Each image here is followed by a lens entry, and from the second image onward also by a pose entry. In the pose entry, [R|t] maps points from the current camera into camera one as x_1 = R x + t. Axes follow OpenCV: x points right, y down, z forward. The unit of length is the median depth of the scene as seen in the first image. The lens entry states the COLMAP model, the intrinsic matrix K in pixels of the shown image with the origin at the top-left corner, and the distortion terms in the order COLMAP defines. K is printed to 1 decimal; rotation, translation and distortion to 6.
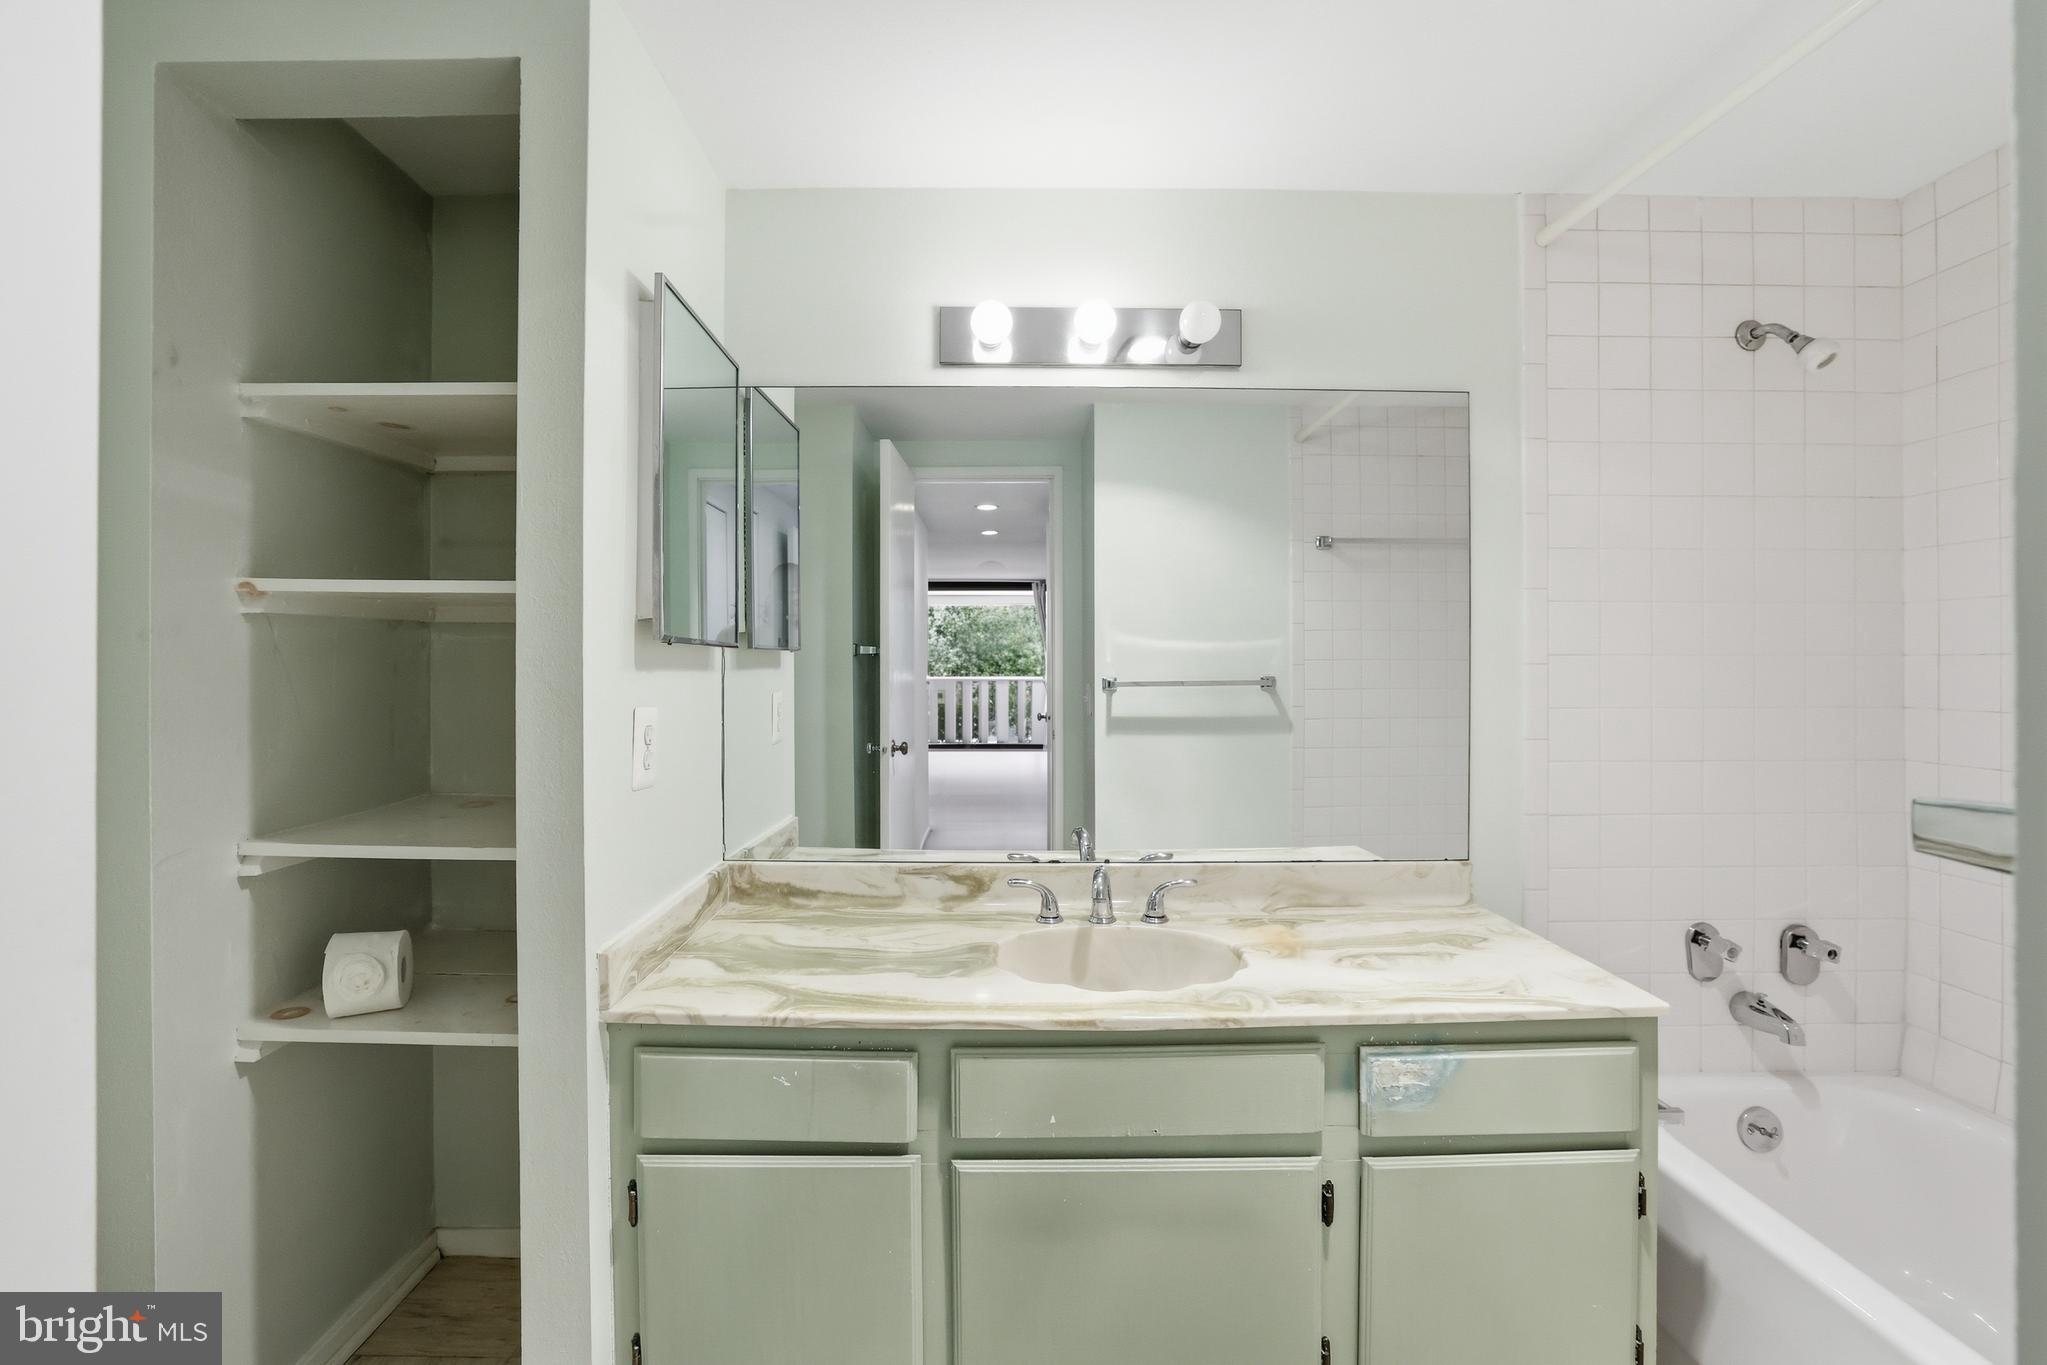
lens RADIAL K [[865.3, 0, 1023.5], [0, 865.3, 682.5], [0, 0, 1]] dist [0.002502, 0.000384]
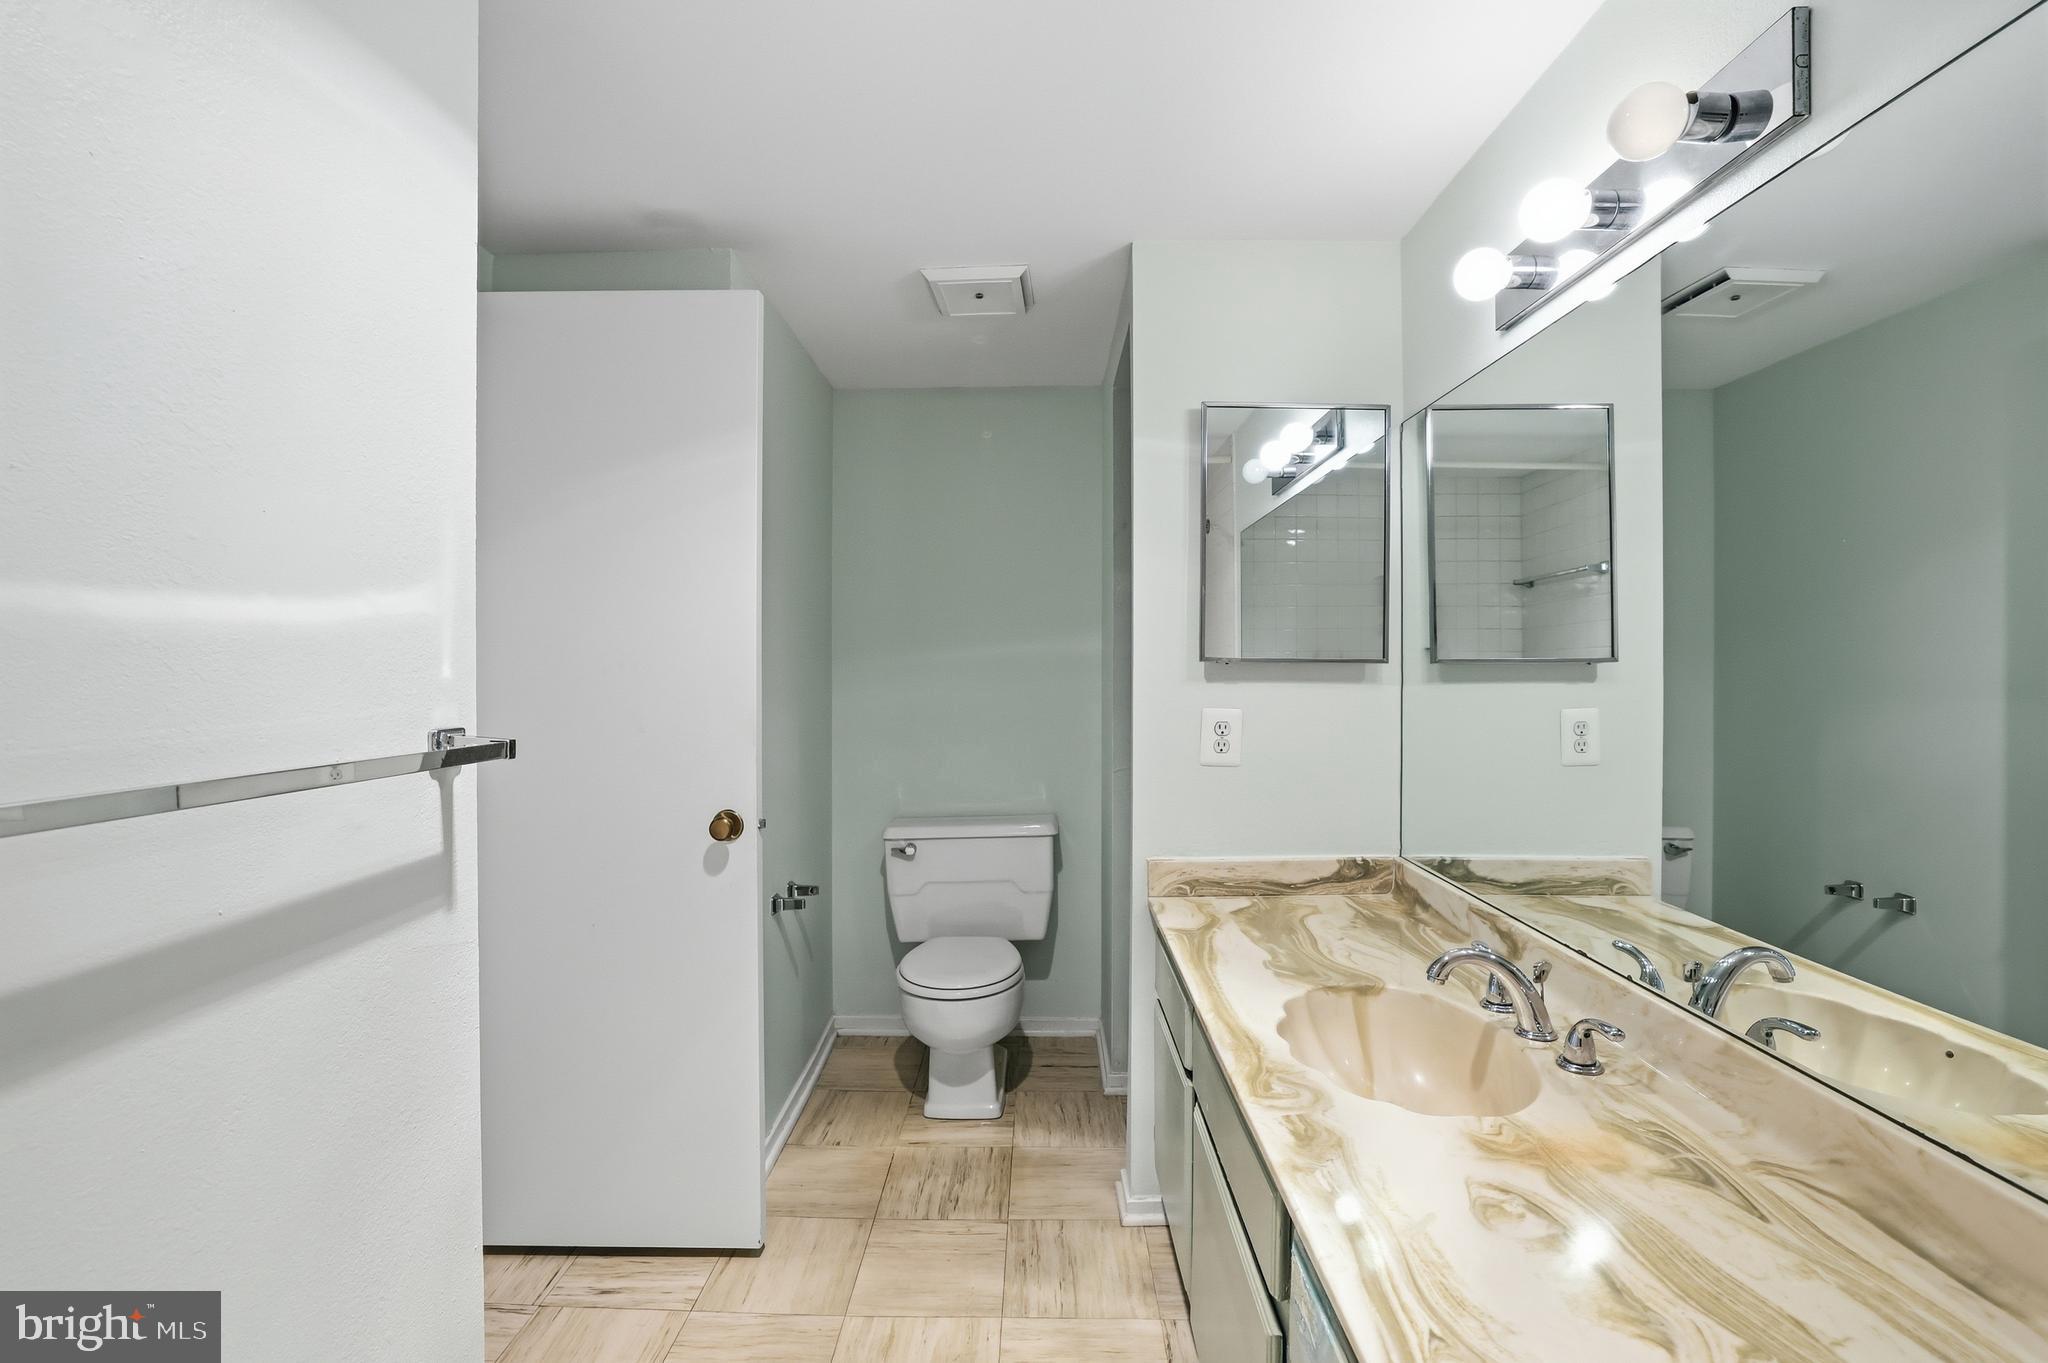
lens RADIAL K [[865.8, 0, 1024.0], [0, 865.8, 681.5], [0, 0, 1]] dist [0.002502, 0.000384]
pose [[-0.039568, 0.003419, -0.999211, 1.046689], [-0.013943, 0.999895, 0.003974, -0.020780], [0.999120, 0.014089, -0.039516, 0.762298]]
